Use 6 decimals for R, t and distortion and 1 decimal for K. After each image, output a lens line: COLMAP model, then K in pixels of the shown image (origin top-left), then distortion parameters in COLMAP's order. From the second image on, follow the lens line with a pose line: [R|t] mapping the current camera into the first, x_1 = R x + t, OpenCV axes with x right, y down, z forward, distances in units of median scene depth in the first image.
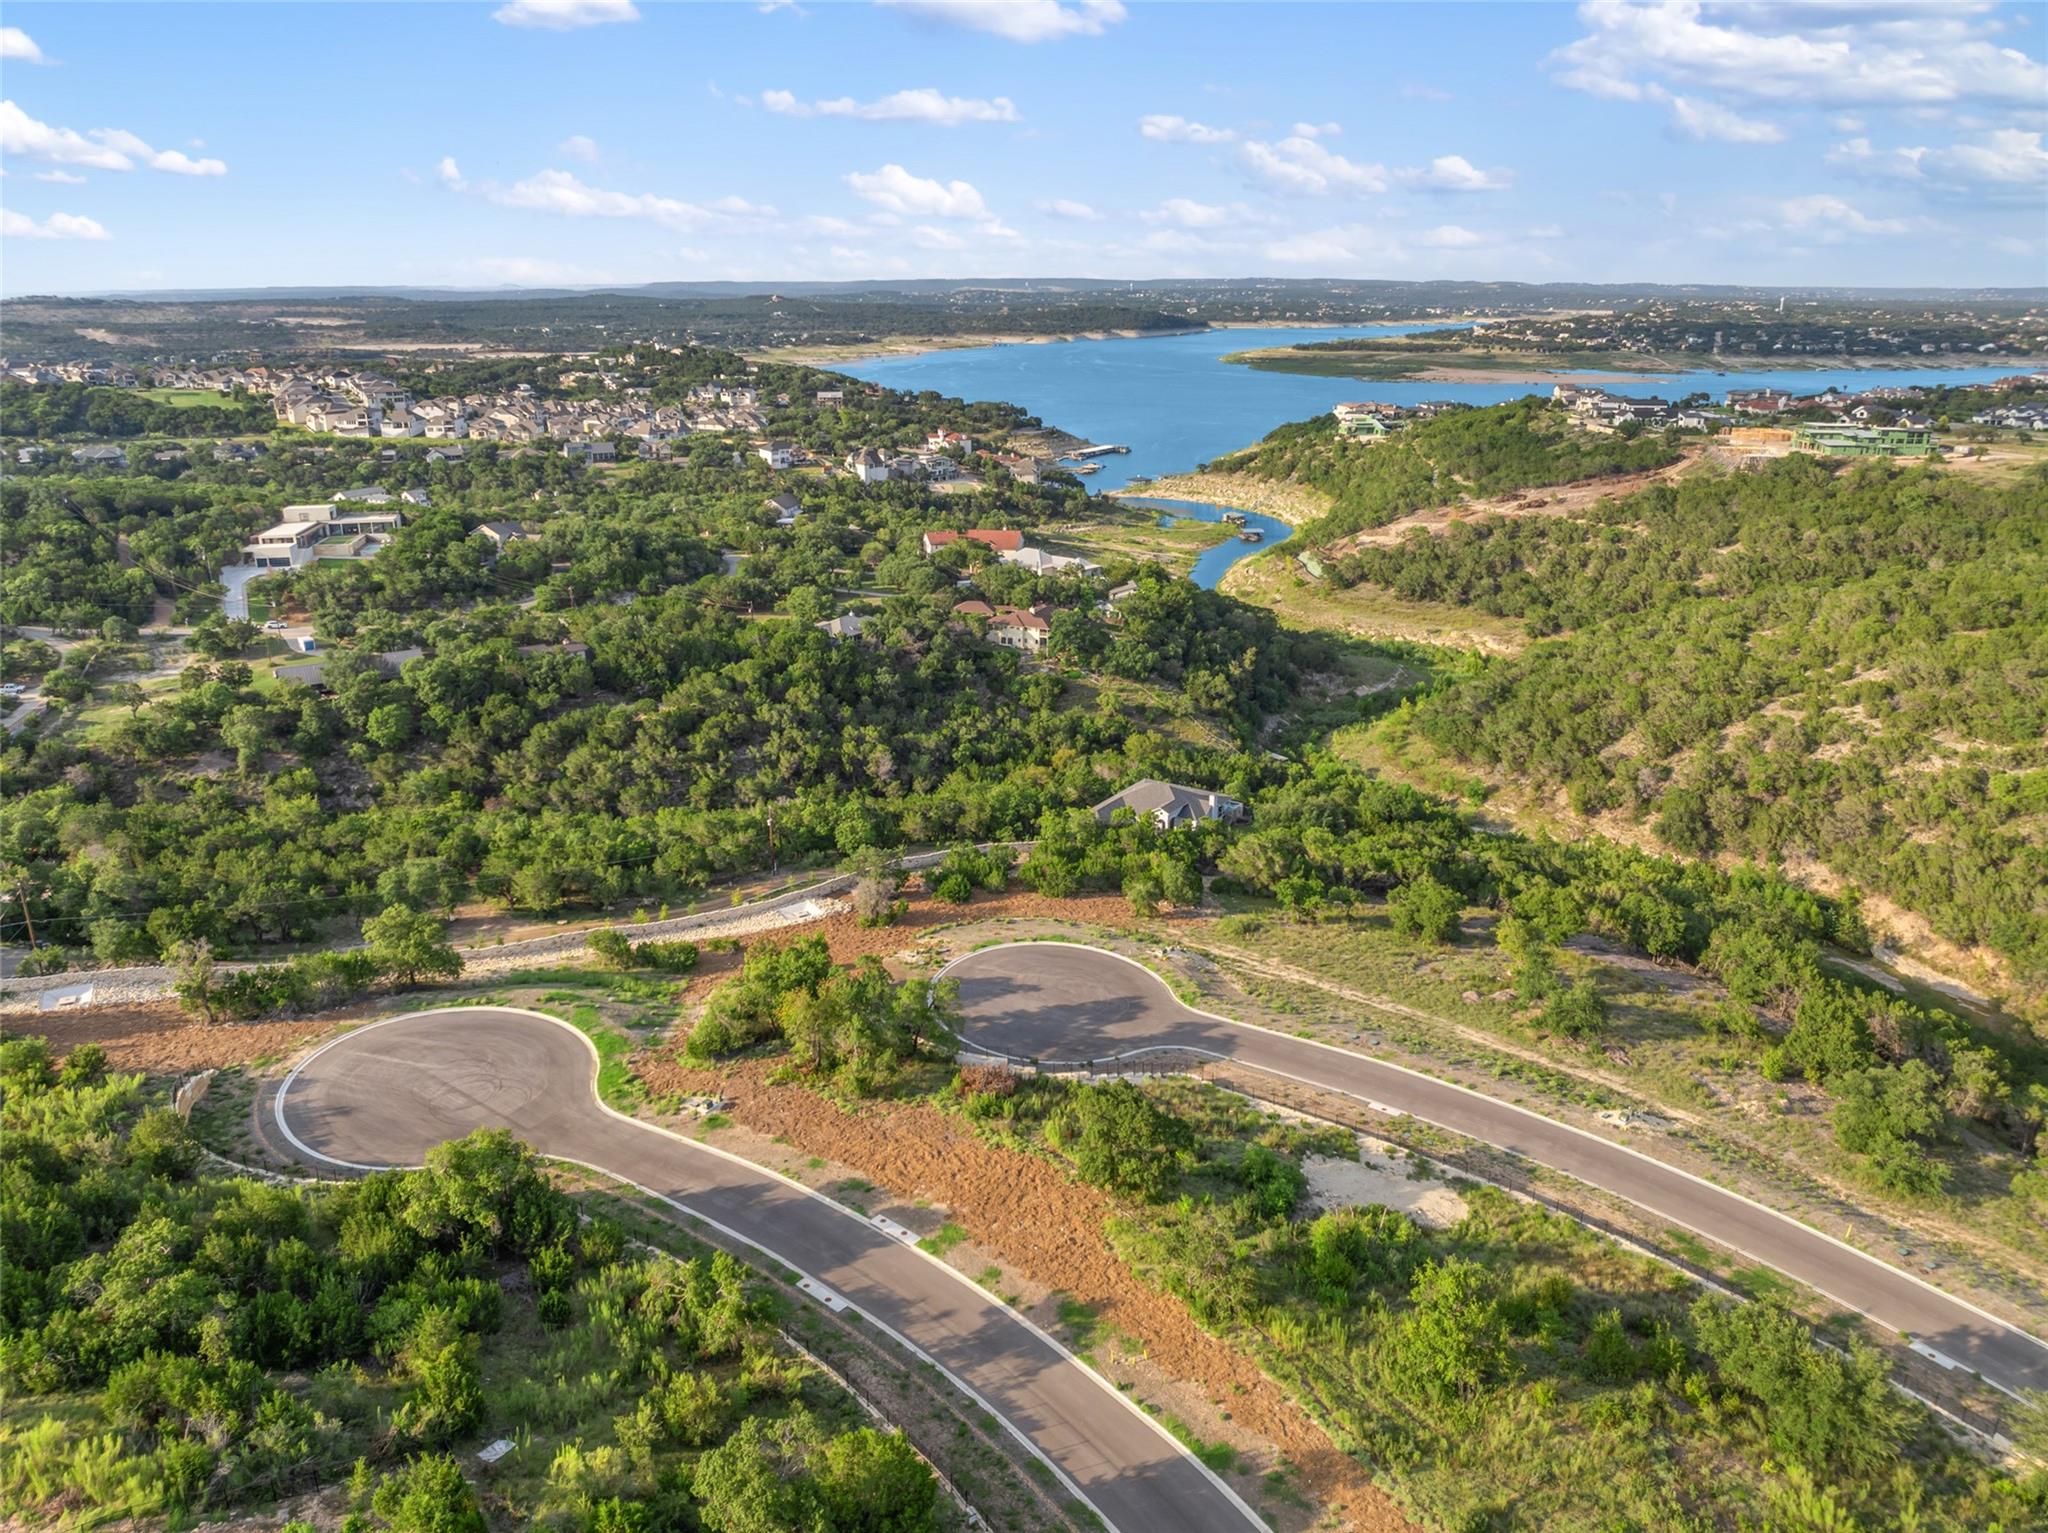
lens RADIAL K [[1441.6, 0, 1022.0], [0, 1441.6, 762.4], [0, 0, 1]] dist [-0.038084, 0.000648]
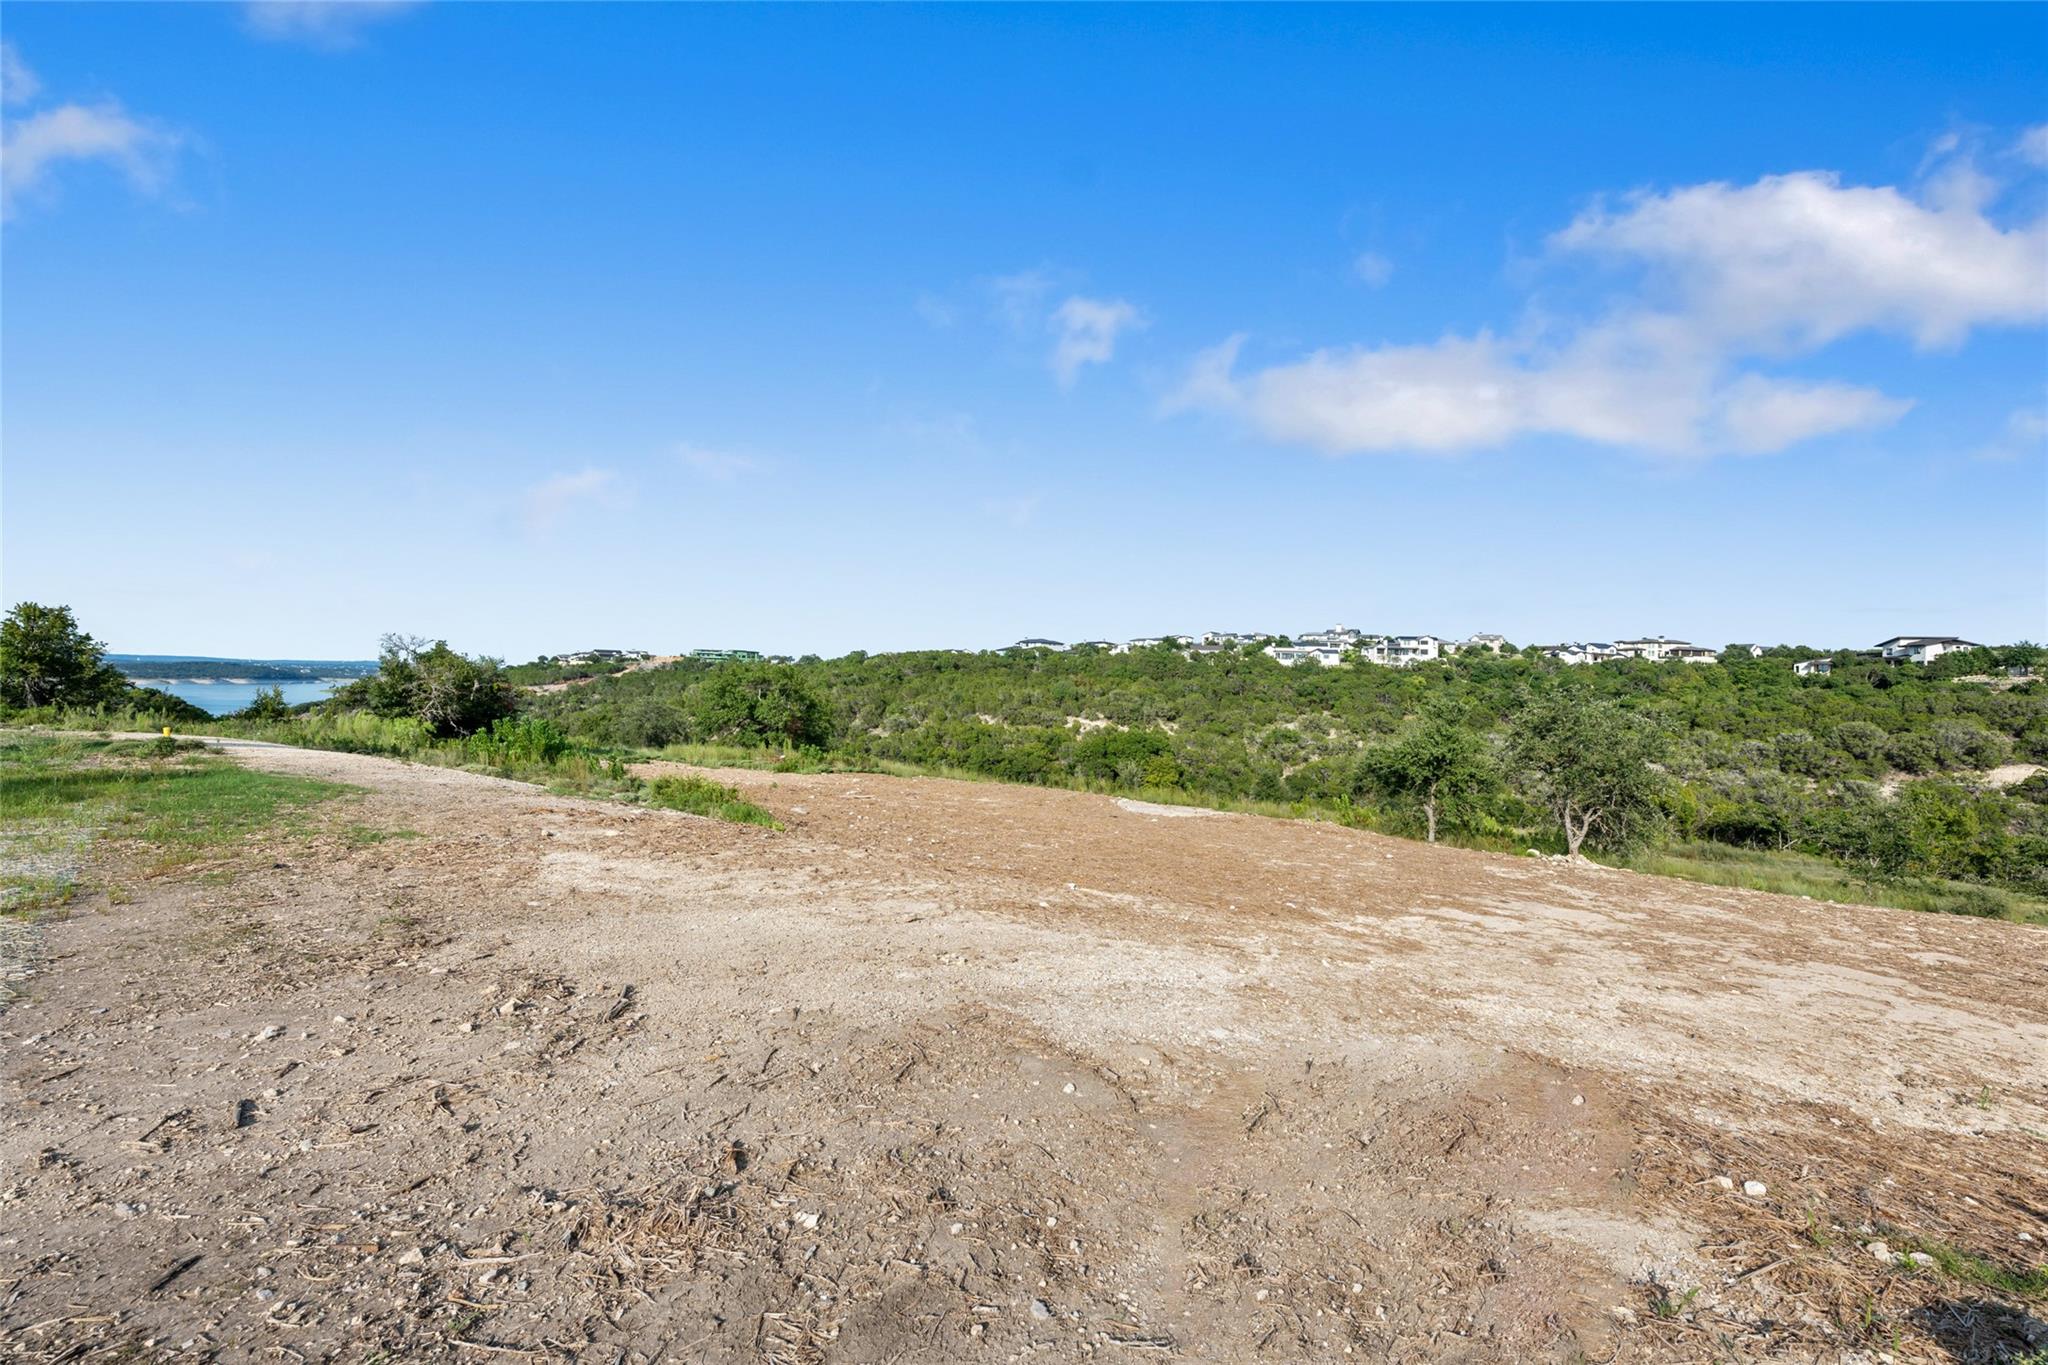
lens RADIAL K [[846.0, 0, 1024.5], [0, 846.0, 680.2], [0, 0, 1]] dist [-0.002176, 0.000586]
pose [[0.688934, 0.024100, 0.724423, 0.069631], [0.204240, 0.952494, -0.225921, 0.136514], [-0.695454, 0.303601, 0.651284, 0.024960]]
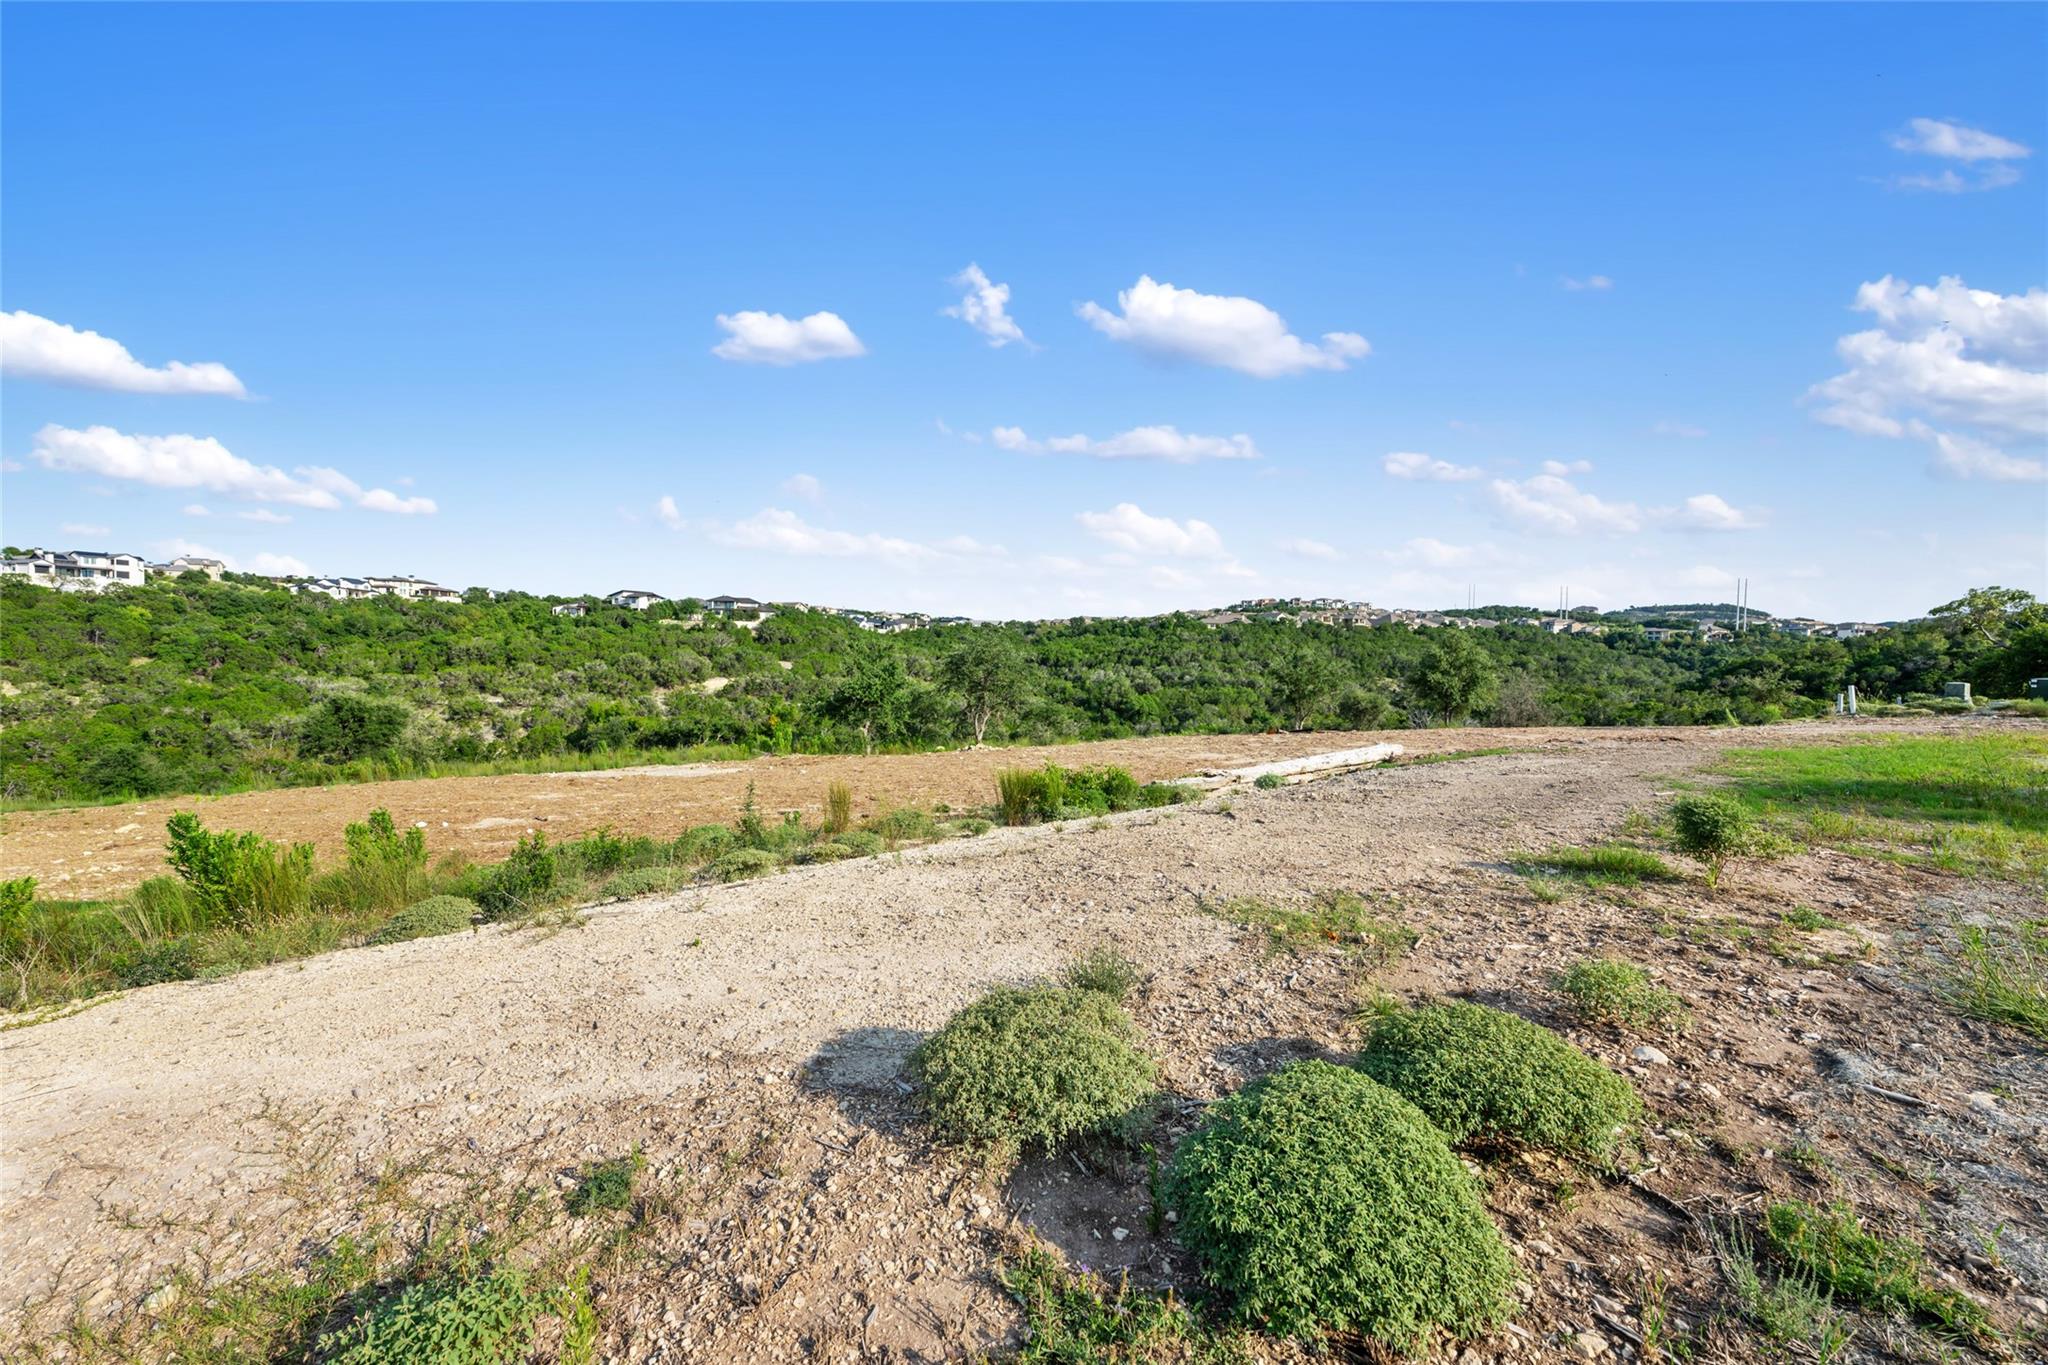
lens RADIAL K [[805.8, 0, 1015.3], [0, 805.8, 677.3], [0, 0, 1]] dist [-0.001862, 0.000328]
pose [[-0.555482, -0.035571, 0.830768, 0.067200], [0.246717, 0.947046, 0.205513, 0.119754], [-0.794085, 0.319123, -0.517291, 0.078582]]
